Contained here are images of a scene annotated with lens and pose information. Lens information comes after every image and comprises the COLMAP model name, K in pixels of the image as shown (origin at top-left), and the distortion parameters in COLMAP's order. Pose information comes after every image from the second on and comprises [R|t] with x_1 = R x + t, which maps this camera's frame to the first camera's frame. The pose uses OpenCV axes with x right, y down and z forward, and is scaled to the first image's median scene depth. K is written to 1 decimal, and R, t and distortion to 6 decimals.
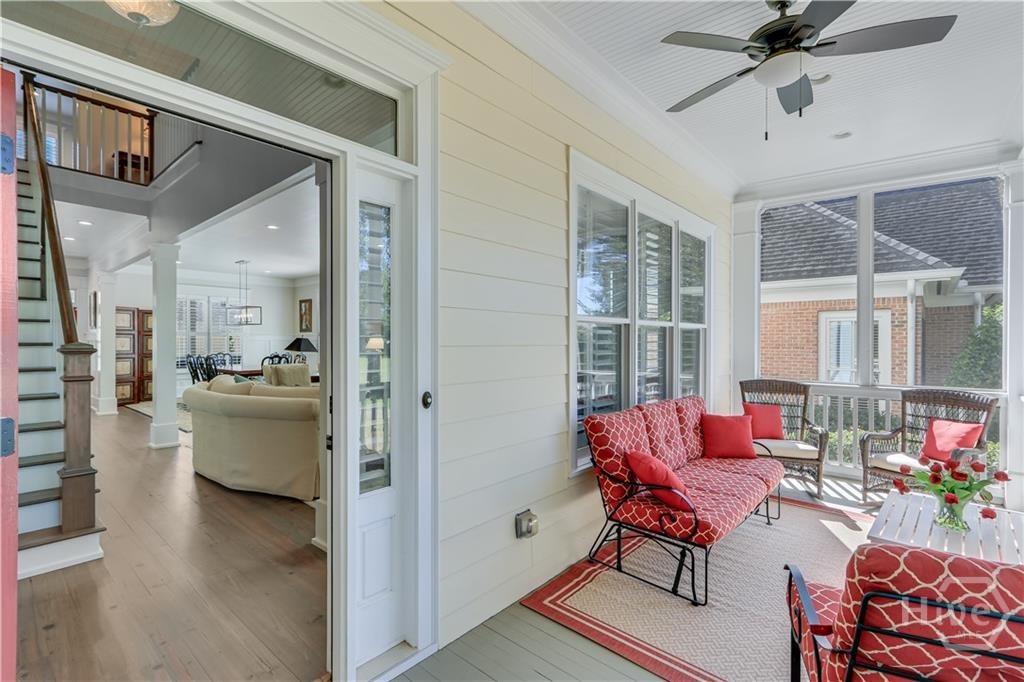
lens RADIAL K [[475.0, 0, 504.8], [0, 475.0, 342.3], [0, 0, 1]] dist [0.001049, 0.000326]
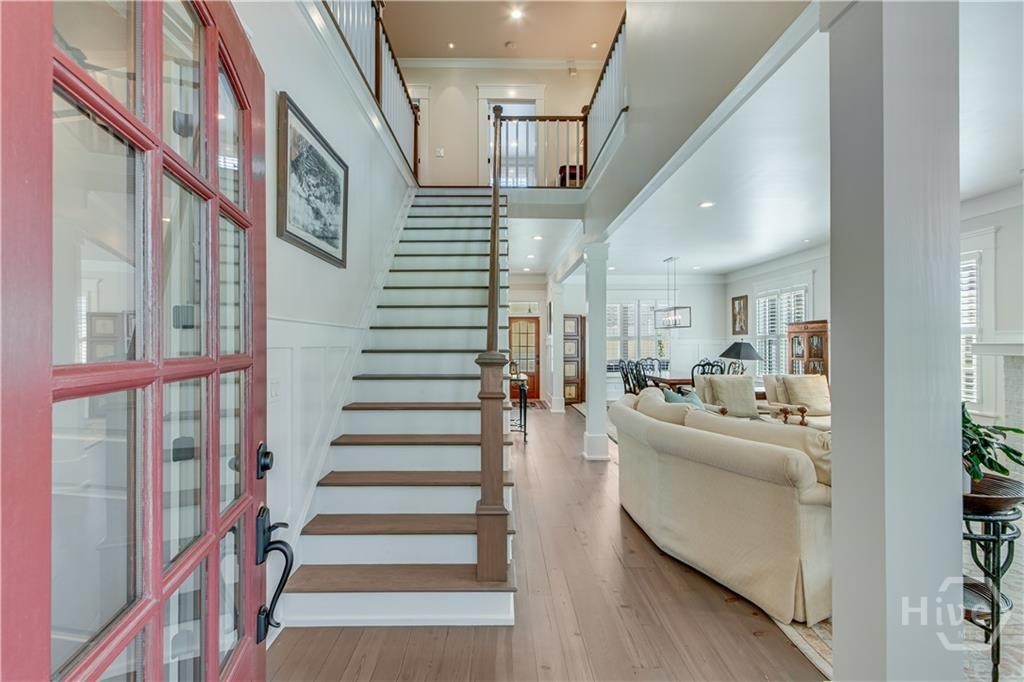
lens RADIAL K [[475.0, 0, 504.8], [0, 475.0, 342.3], [0, 0, 1]] dist [0.001049, 0.000326]
pose [[0.670786, -0.004558, -0.741637, -0.128579], [-0.000835, 0.999976, -0.006900, -0.003779], [0.741650, 0.005248, 0.670766, 0.218011]]
